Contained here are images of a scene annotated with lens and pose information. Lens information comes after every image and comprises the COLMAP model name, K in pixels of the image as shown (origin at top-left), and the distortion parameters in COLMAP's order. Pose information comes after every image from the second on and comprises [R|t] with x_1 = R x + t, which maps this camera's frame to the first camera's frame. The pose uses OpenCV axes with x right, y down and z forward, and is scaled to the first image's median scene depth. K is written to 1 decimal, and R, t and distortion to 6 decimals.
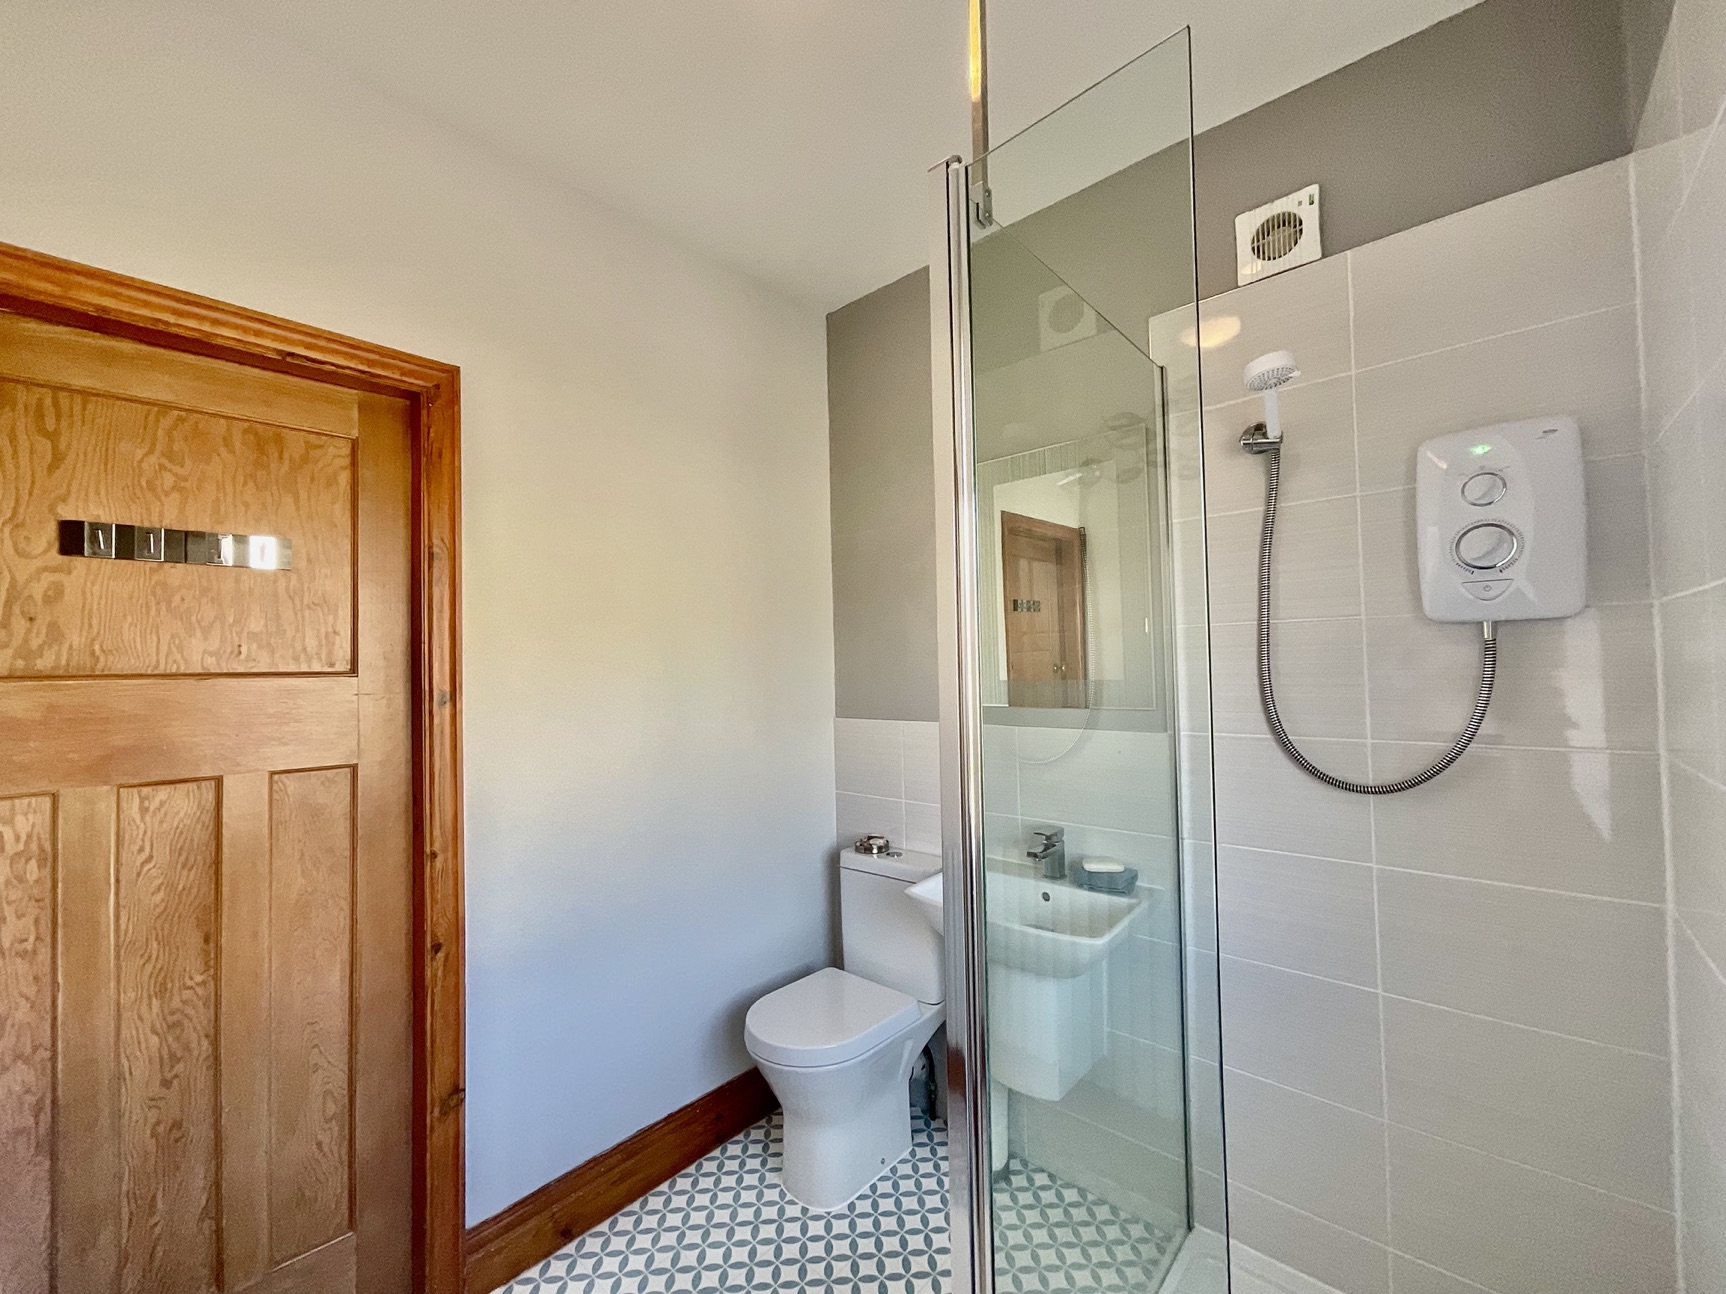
lens RADIAL K [[705.1, 0, 859.1], [0, 705.1, 651.0], [0, 0, 1]] dist [0.001054, 0.000130]
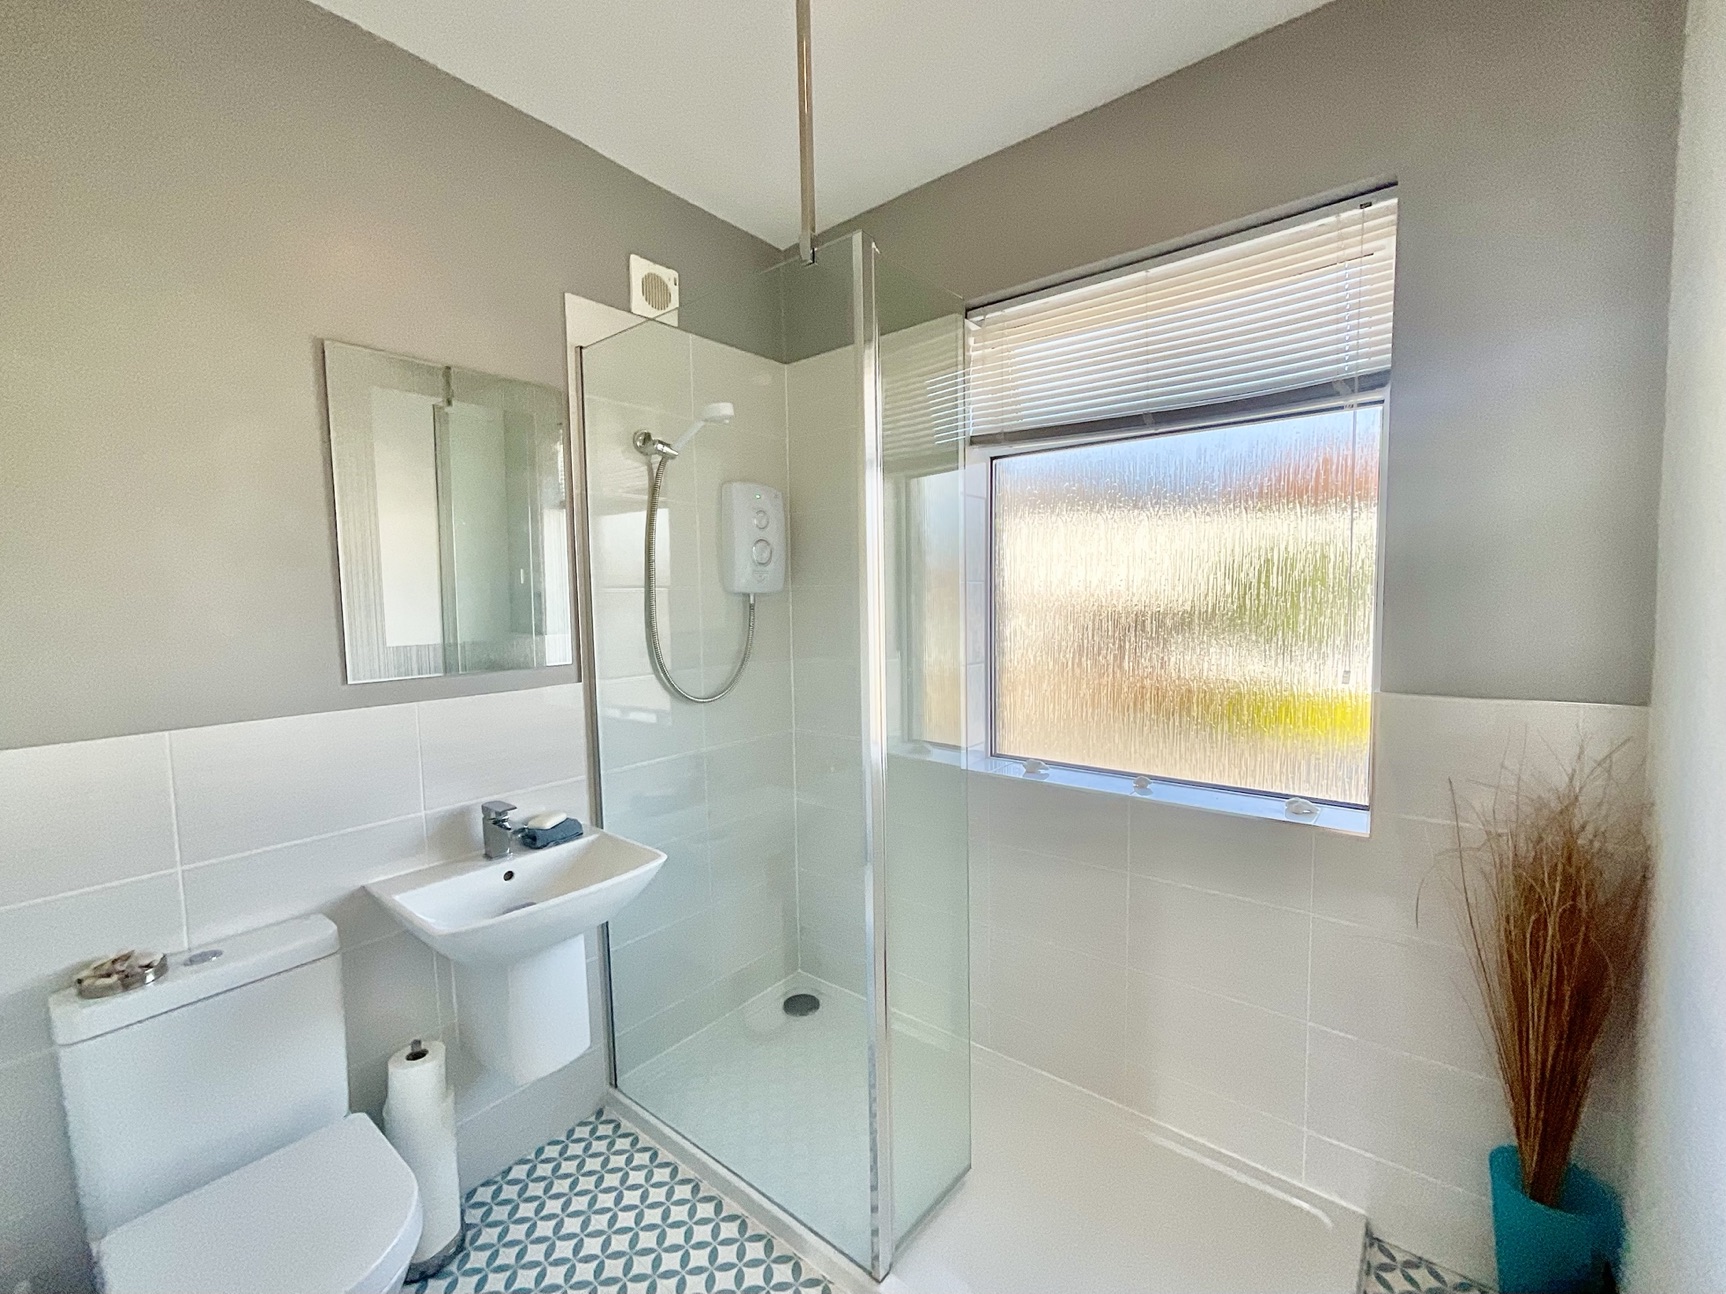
lens RADIAL K [[705.1, 0, 859.1], [0, 705.1, 651.0], [0, 0, 1]] dist [0.001054, 0.000130]
pose [[-0.046770, -0.054398, 0.997423, -0.740722], [-0.001282, 0.998519, 0.054397, 0.005136], [-0.998905, 0.001265, -0.046770, 0.661877]]
